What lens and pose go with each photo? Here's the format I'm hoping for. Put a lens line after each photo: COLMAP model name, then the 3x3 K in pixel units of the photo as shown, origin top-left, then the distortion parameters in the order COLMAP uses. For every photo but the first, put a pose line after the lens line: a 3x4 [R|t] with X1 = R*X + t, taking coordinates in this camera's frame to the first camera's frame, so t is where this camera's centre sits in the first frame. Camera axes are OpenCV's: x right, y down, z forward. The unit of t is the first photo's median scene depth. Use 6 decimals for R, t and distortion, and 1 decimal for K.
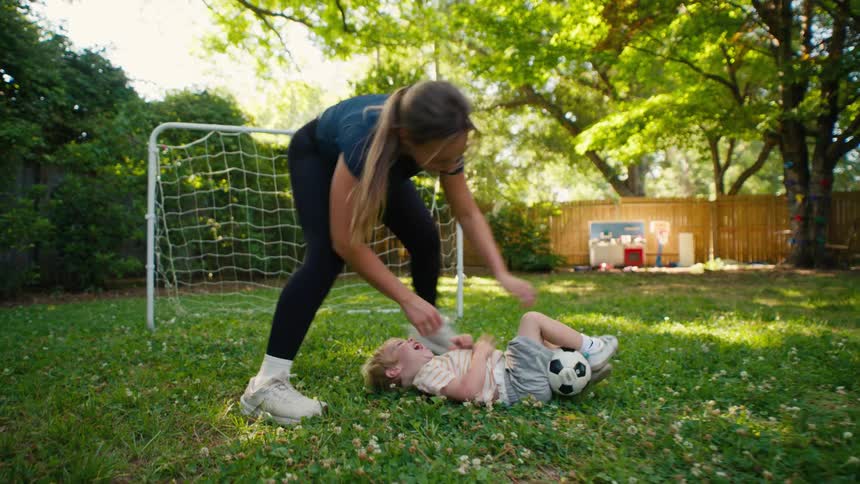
lens RADIAL K [[524.1, 0, 430.8], [0, 524.1, 244.6], [0, 0, 1]] dist [-0.075578, 0.059553]
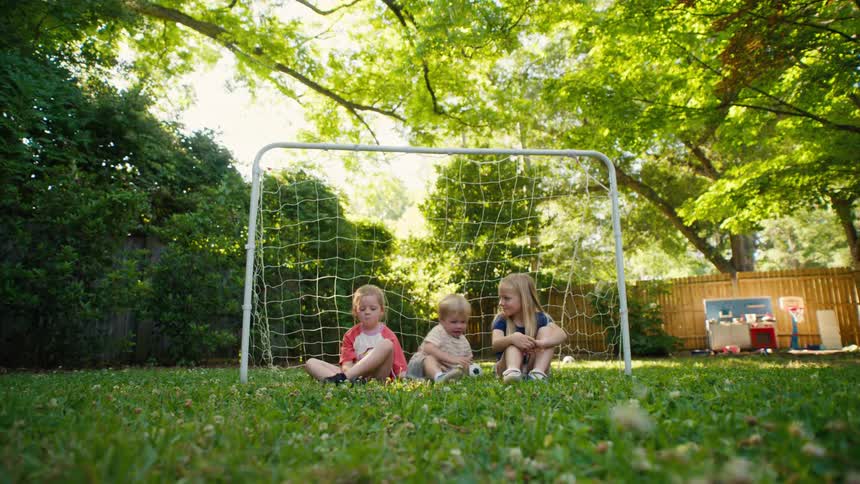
lens RADIAL K [[524.1, 0, 427.1], [0, 524.1, 244.3], [0, 0, 1]] dist [-0.075578, 0.059553]
pose [[0.987278, -0.036384, -0.154785, -0.027478], [0.007422, 0.982952, -0.183712, 0.022809], [0.158831, 0.180226, 0.970717, 0.047226]]
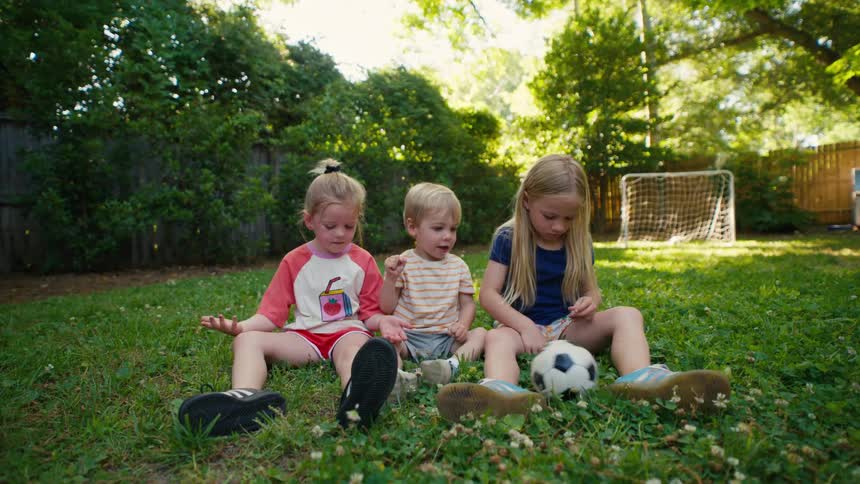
lens RADIAL K [[524.1, 0, 429.3], [0, 524.1, 245.5], [0, 0, 1]] dist [-0.075578, 0.059553]
pose [[0.923259, -0.014978, -0.383885, 0.005575], [0.038899, 0.997749, 0.054623, 0.005281], [0.382203, -0.065364, 0.921764, 0.023485]]
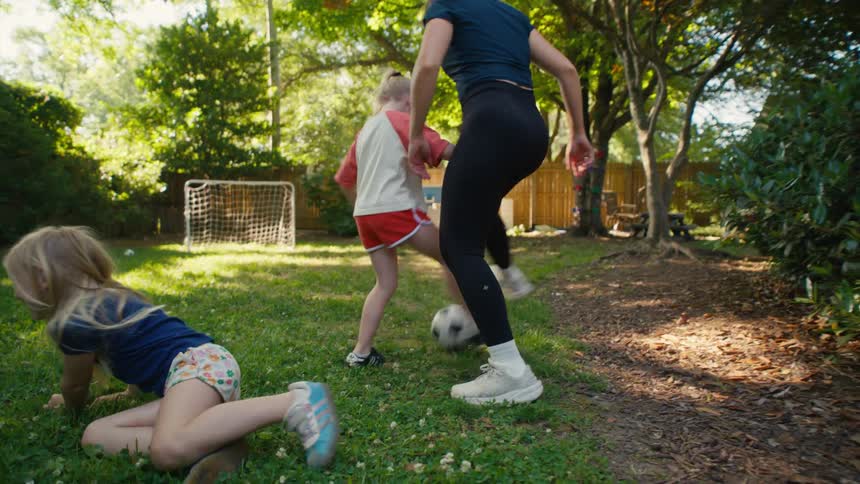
lens RADIAL K [[524.1, 0, 434.5], [0, 524.1, 248.3], [0, 0, 1]] dist [-0.075578, 0.059553]
pose [[0.981569, -0.005045, 0.191044, 0.161000], [-0.011354, 0.996346, 0.084648, -0.010485], [-0.190773, -0.085257, 0.977925, 0.003461]]
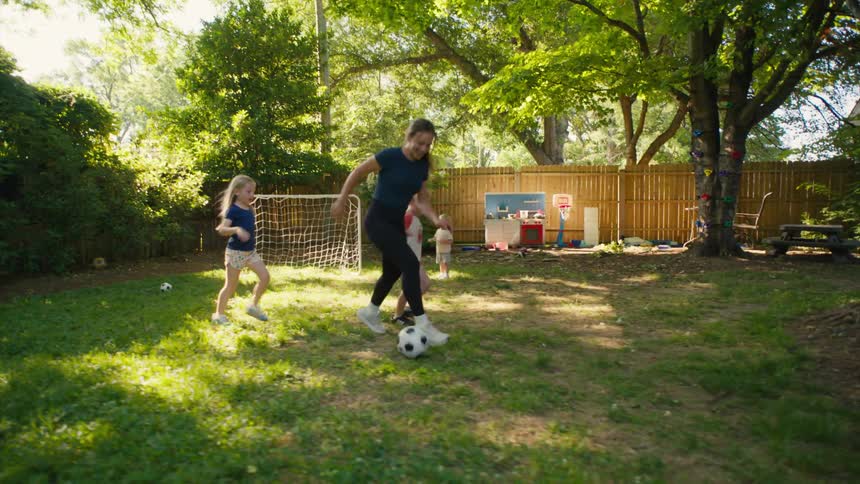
lens RADIAL K [[524.1, 0, 431.3], [0, 524.1, 246.4], [0, 0, 1]] dist [-0.075578, 0.059553]
pose [[0.992738, -0.010763, 0.119812, 0.117004], [0.001374, 0.996939, 0.078169, -0.025676], [-0.120287, -0.077437, 0.989714, 0.146245]]
